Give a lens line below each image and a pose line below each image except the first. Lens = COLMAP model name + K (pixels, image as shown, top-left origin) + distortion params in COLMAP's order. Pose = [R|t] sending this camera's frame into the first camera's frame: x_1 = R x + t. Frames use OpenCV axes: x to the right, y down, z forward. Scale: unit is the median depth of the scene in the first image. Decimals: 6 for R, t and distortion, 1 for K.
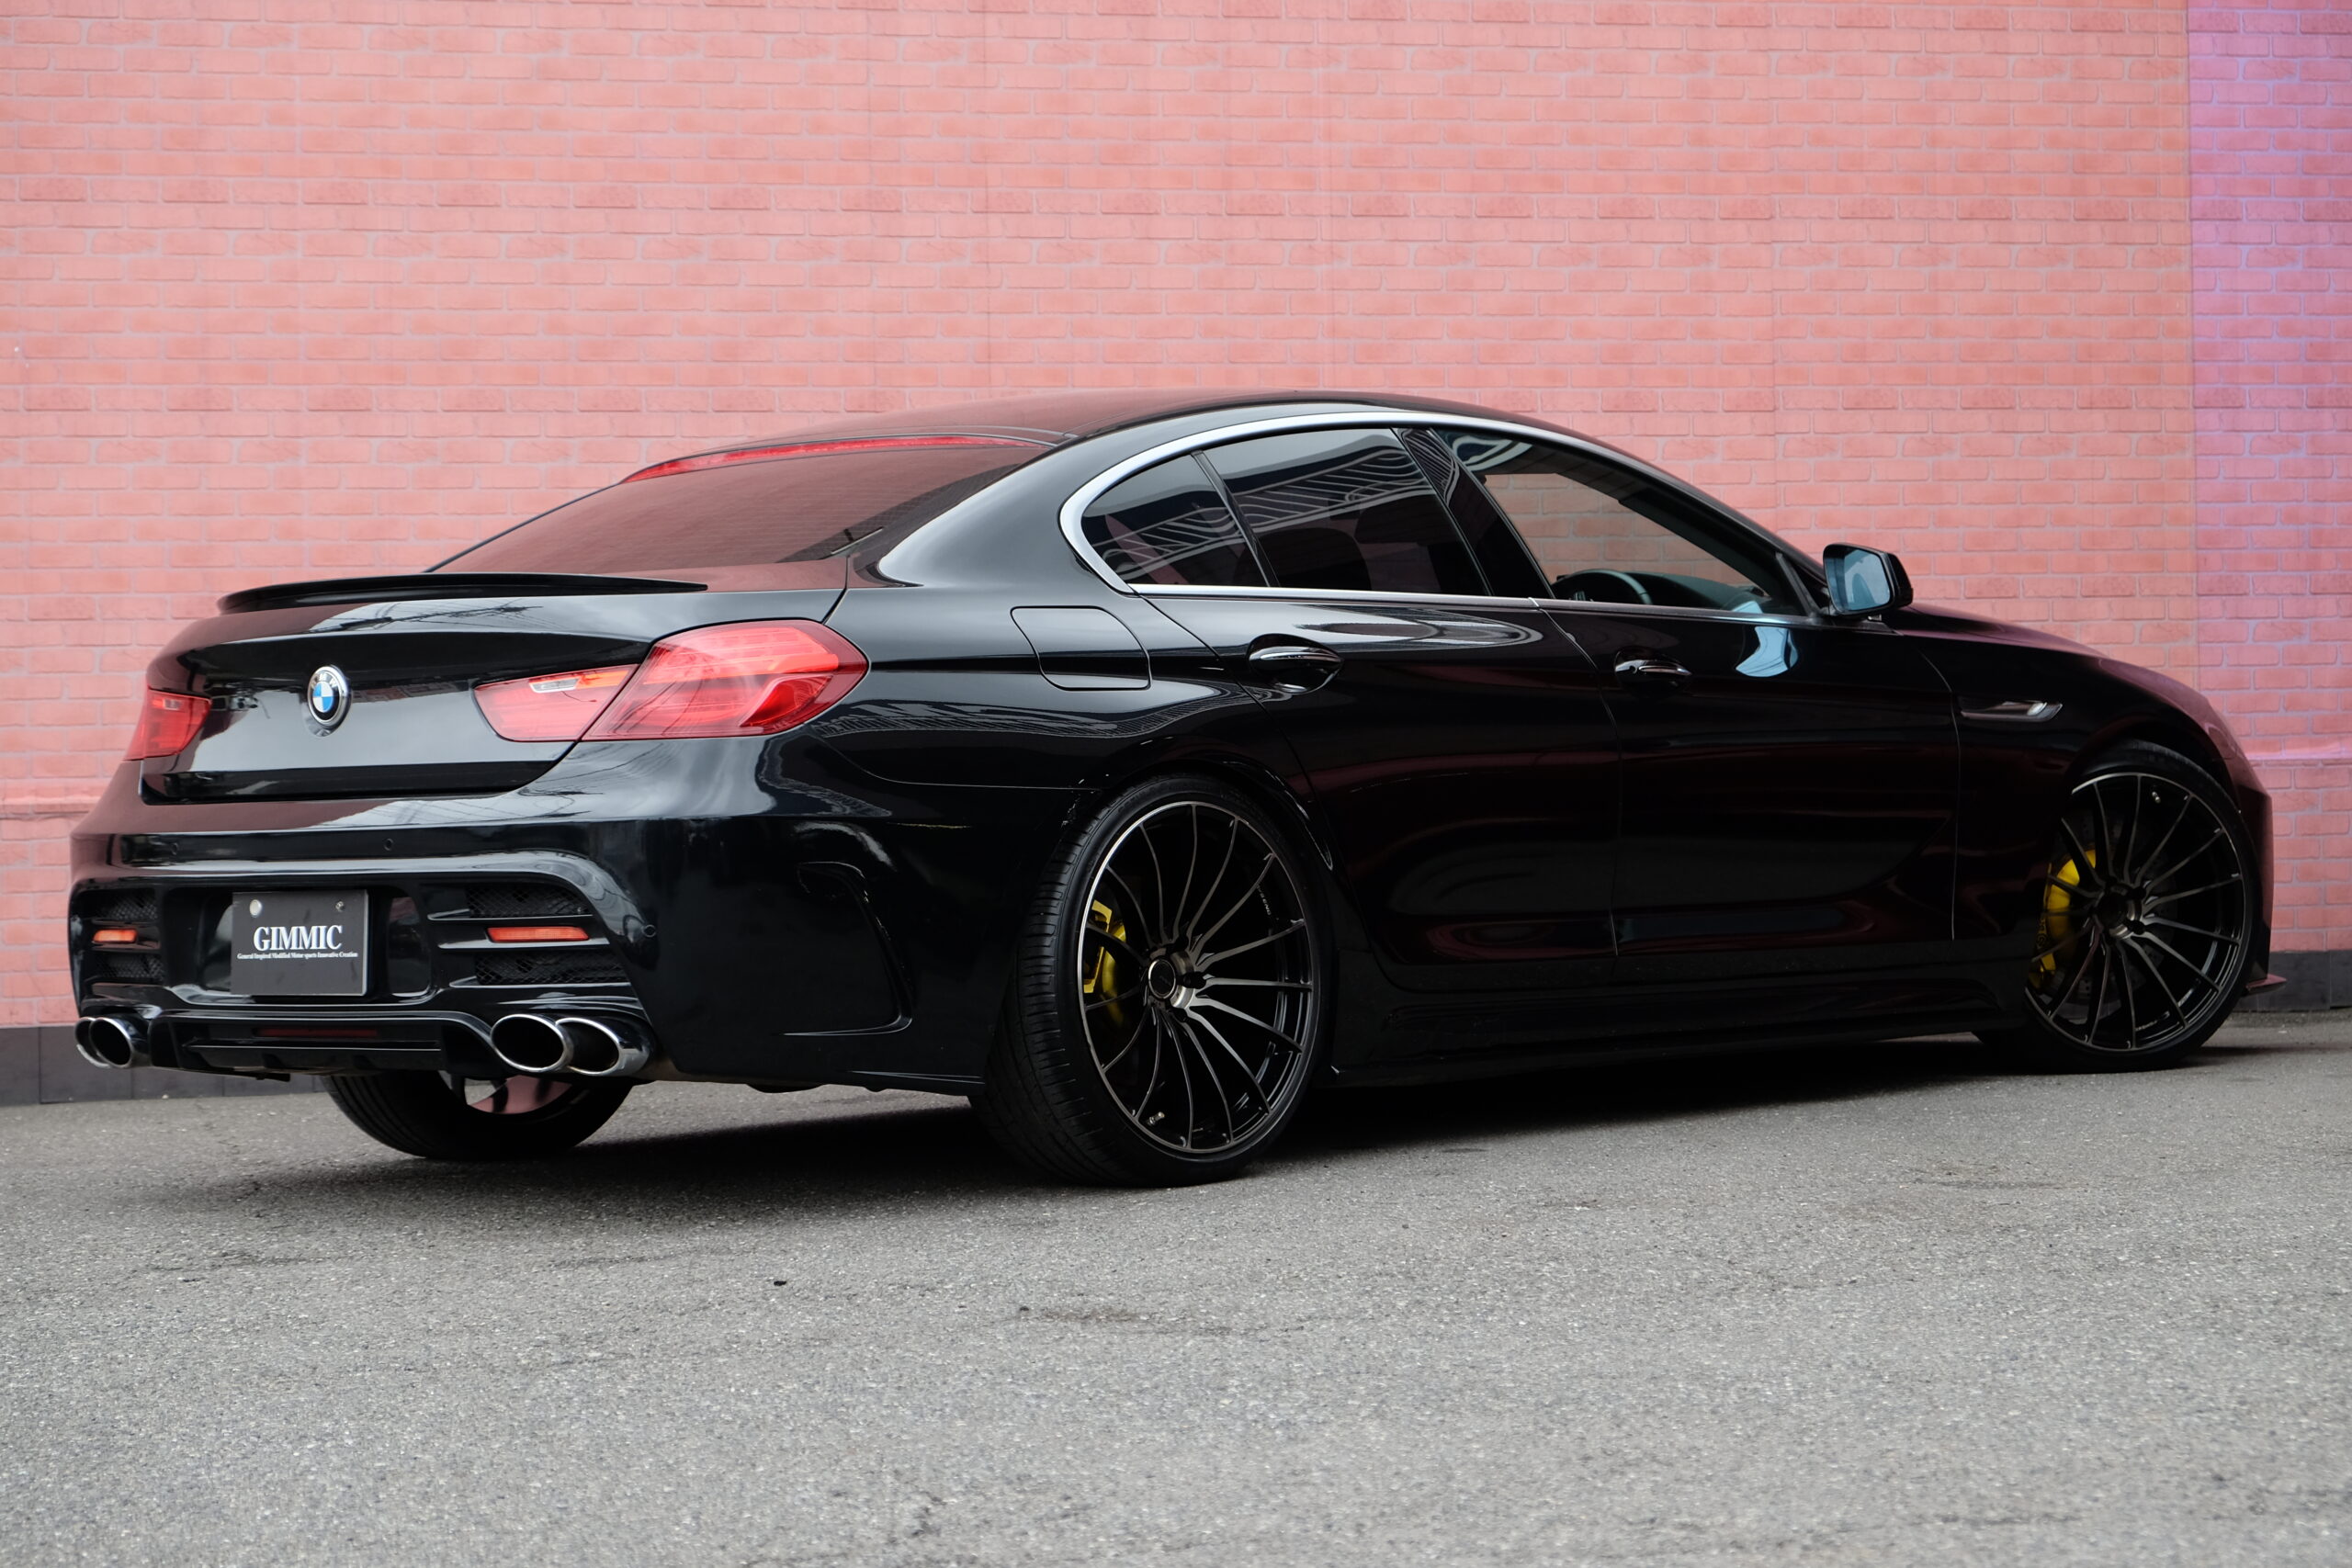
lens RADIAL K [[5104.2, 0, 1147.7], [0, 5104.2, 811.3], [0, 0, 1]] dist [0.032766, 0.000000]
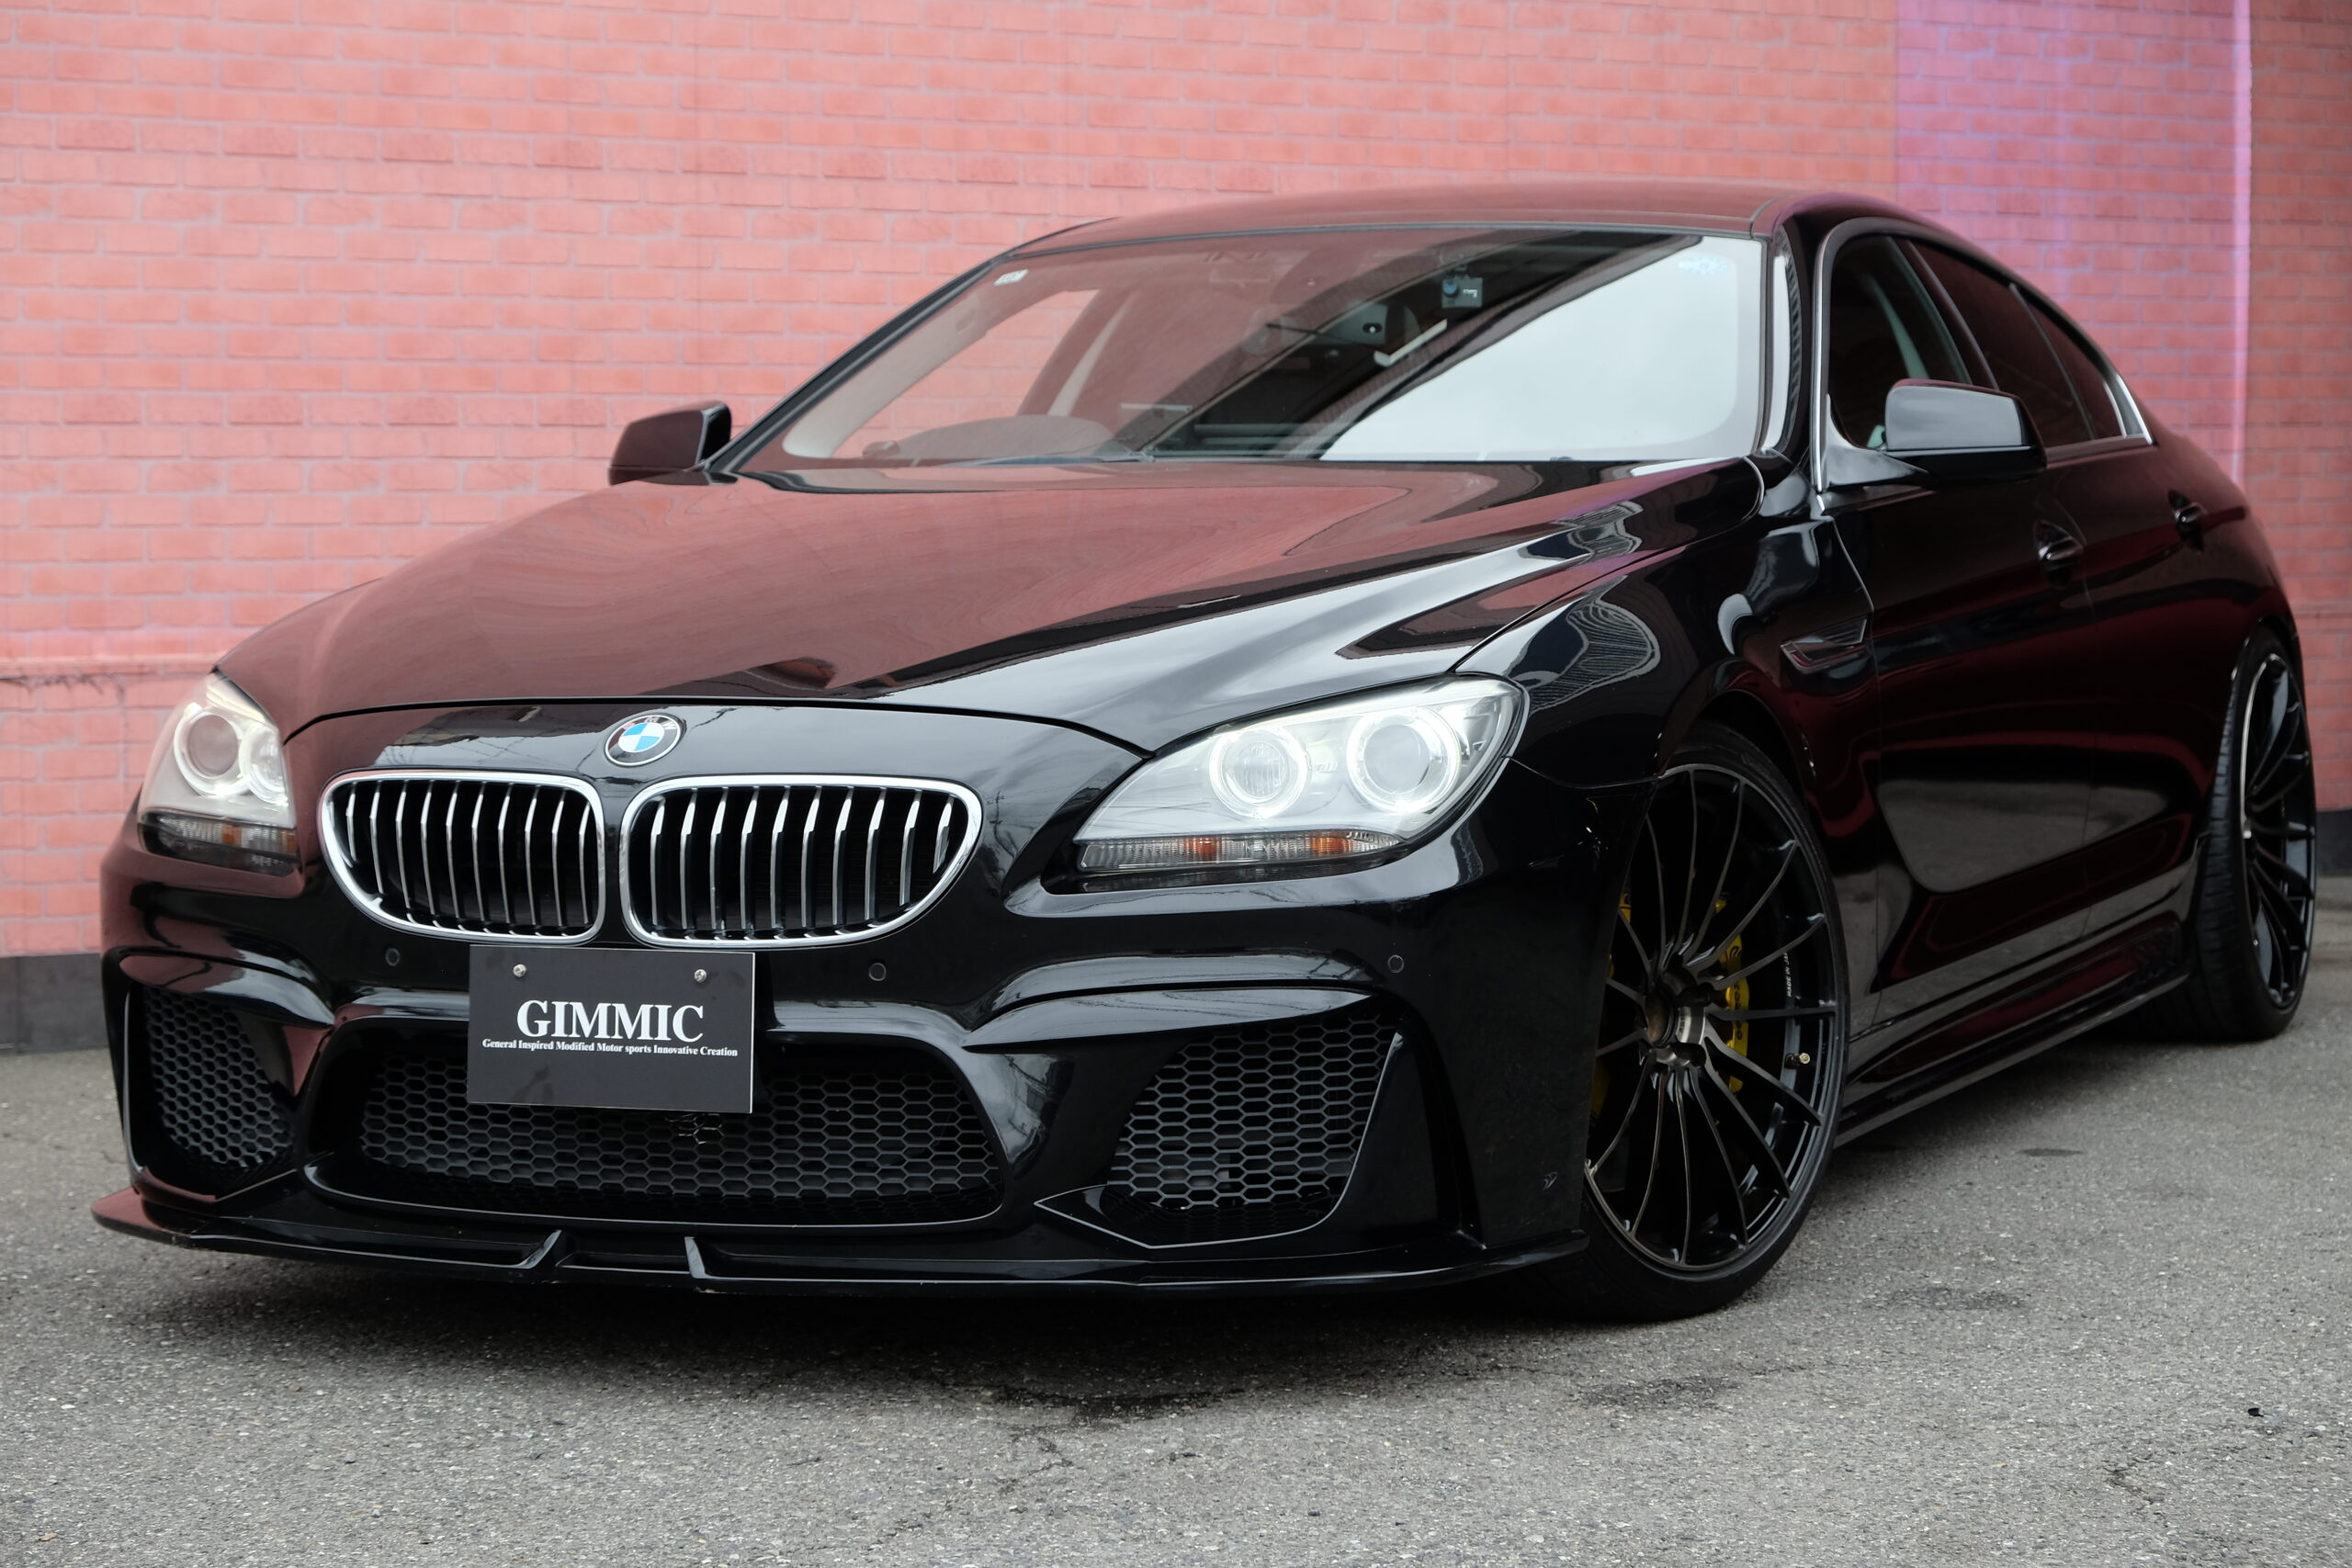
lens RADIAL K [[5390.0, 0, 1136.5], [0, 5390.0, 881.9], [0, 0, 1]] dist [0.056128, 0.000000]
pose [[0.930308, -0.013726, 0.366523, -0.276599], [-0.007125, 0.998435, 0.055475, -0.015712], [-0.366711, -0.054220, 0.928754, 0.197265]]
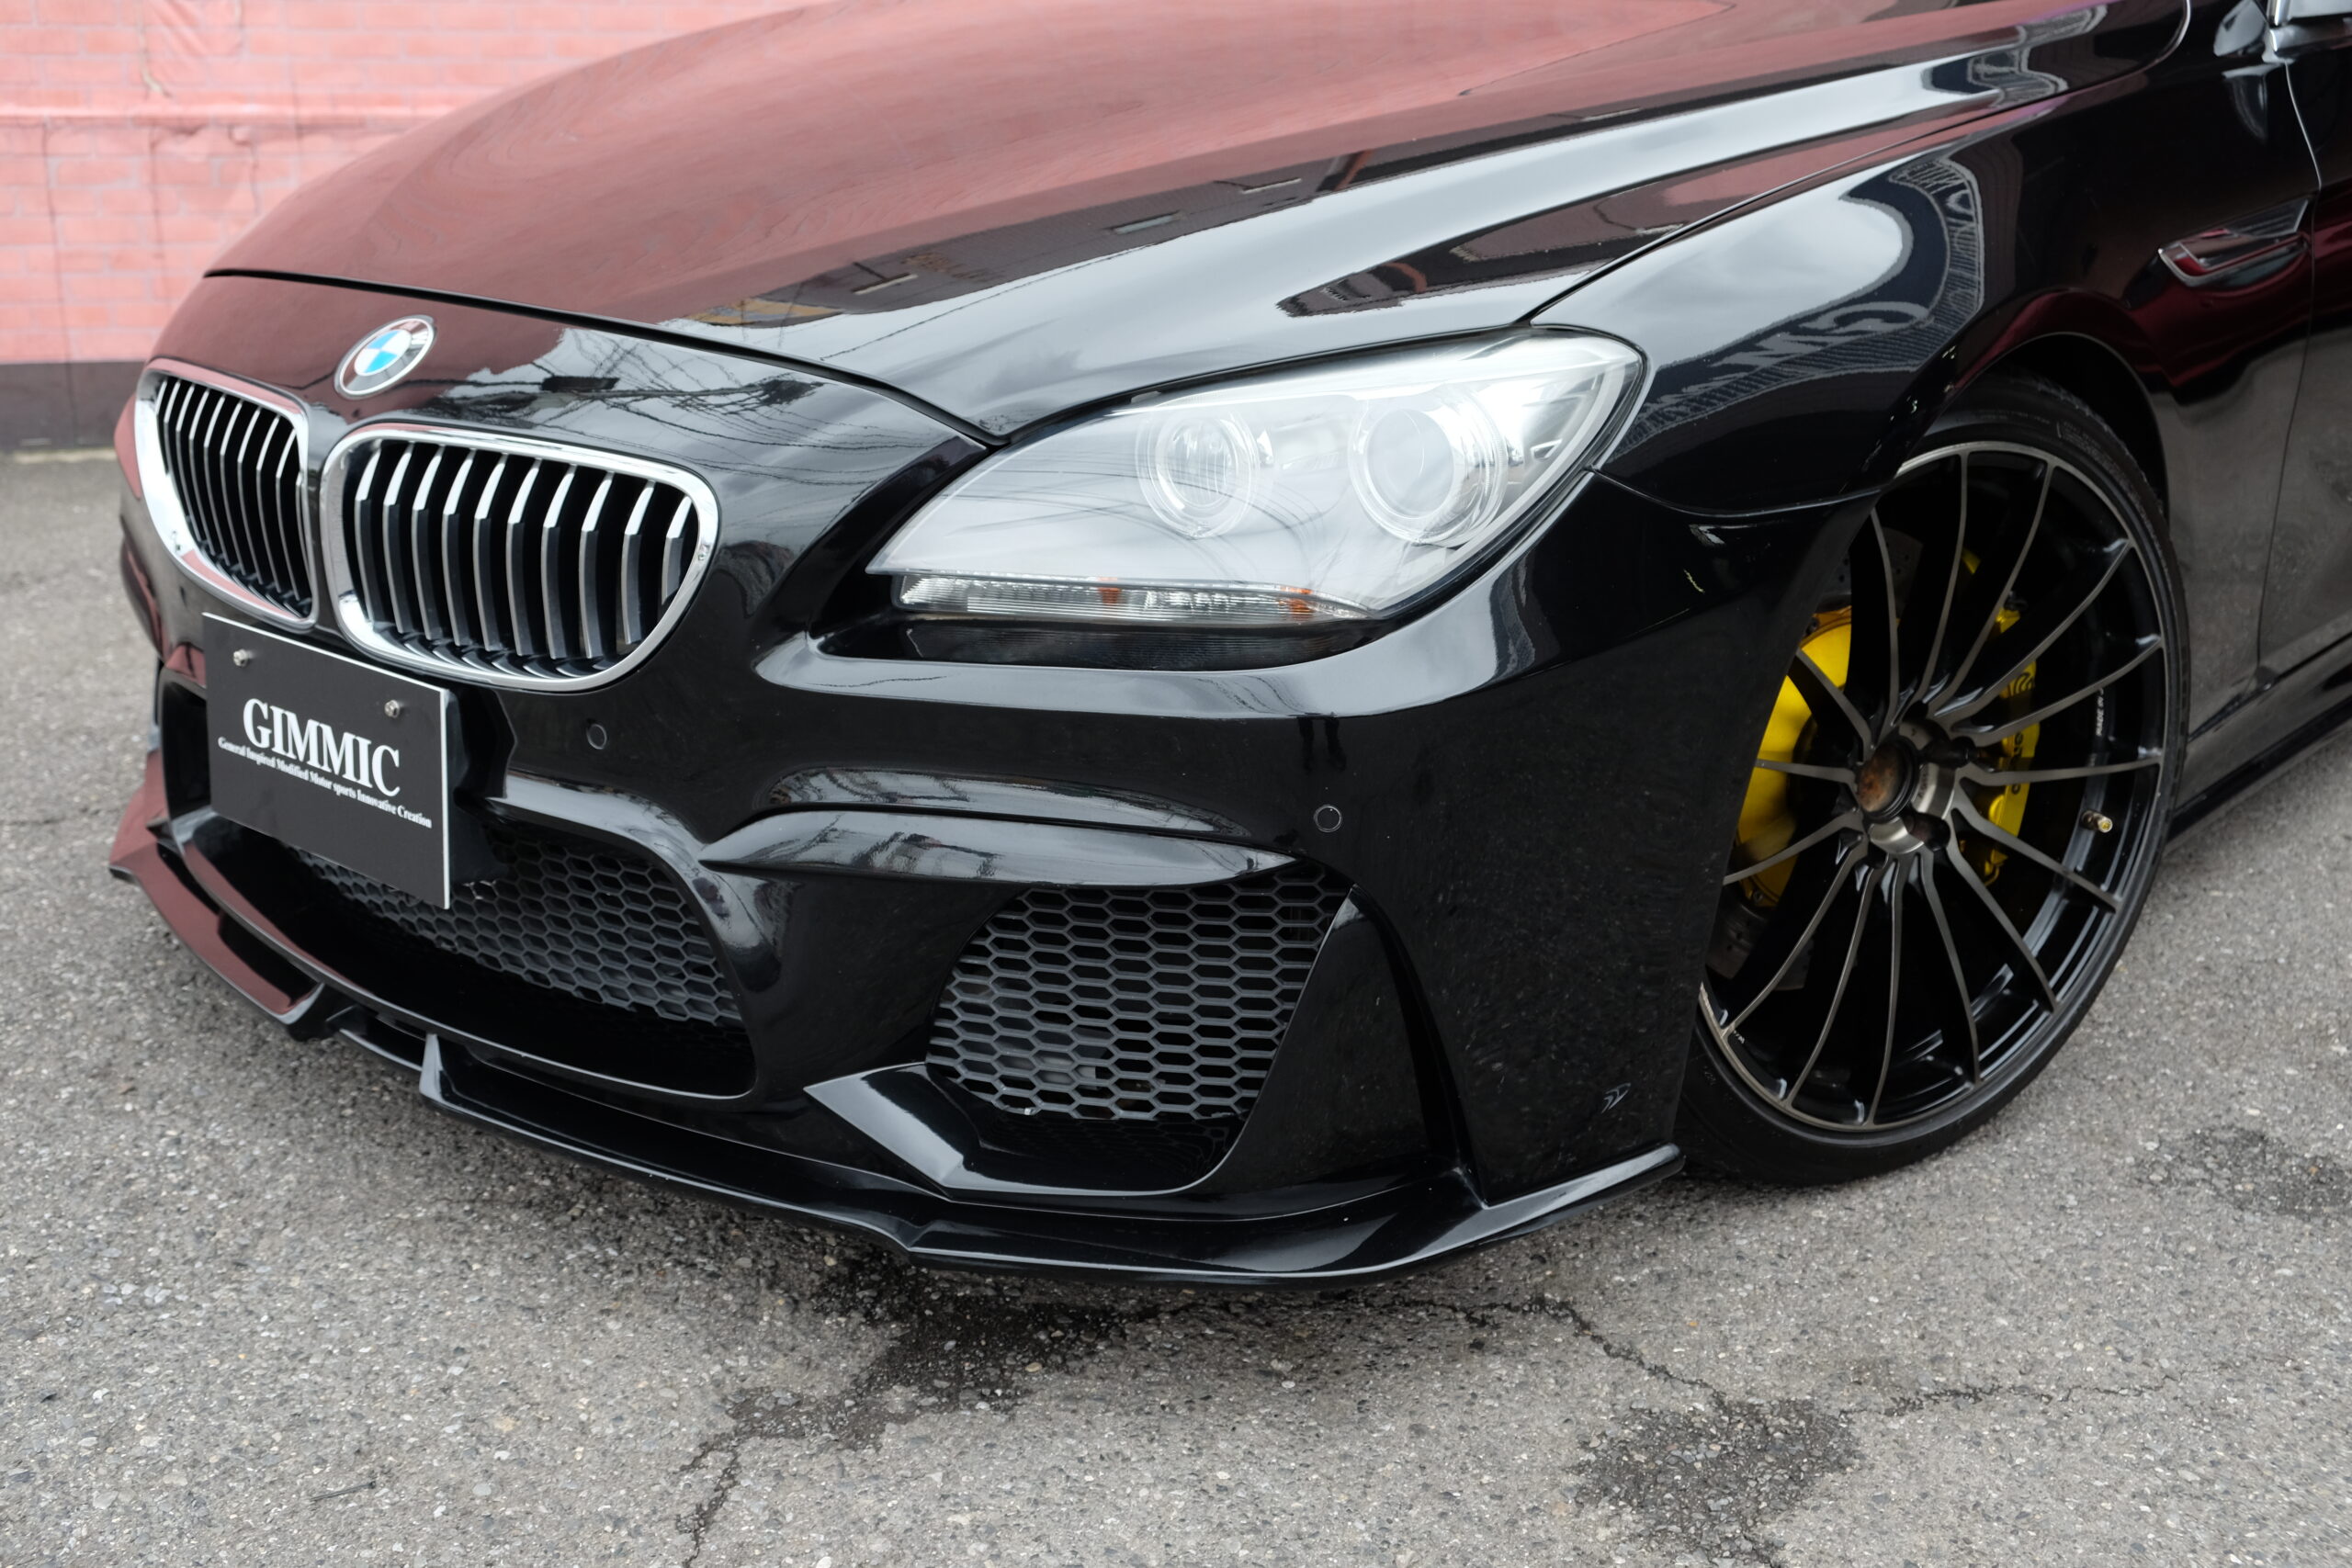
lens RADIAL K [[2477.2, 0, 1181.7], [0, 2477.2, 782.1], [0, 0, 1]] dist [-0.016157, 0.000000]
pose [[0.997748, 0.013510, 0.065696, -0.104734], [-0.032669, 0.953346, 0.300106, -0.024354], [-0.058577, -0.301577, 0.951641, 0.490672]]
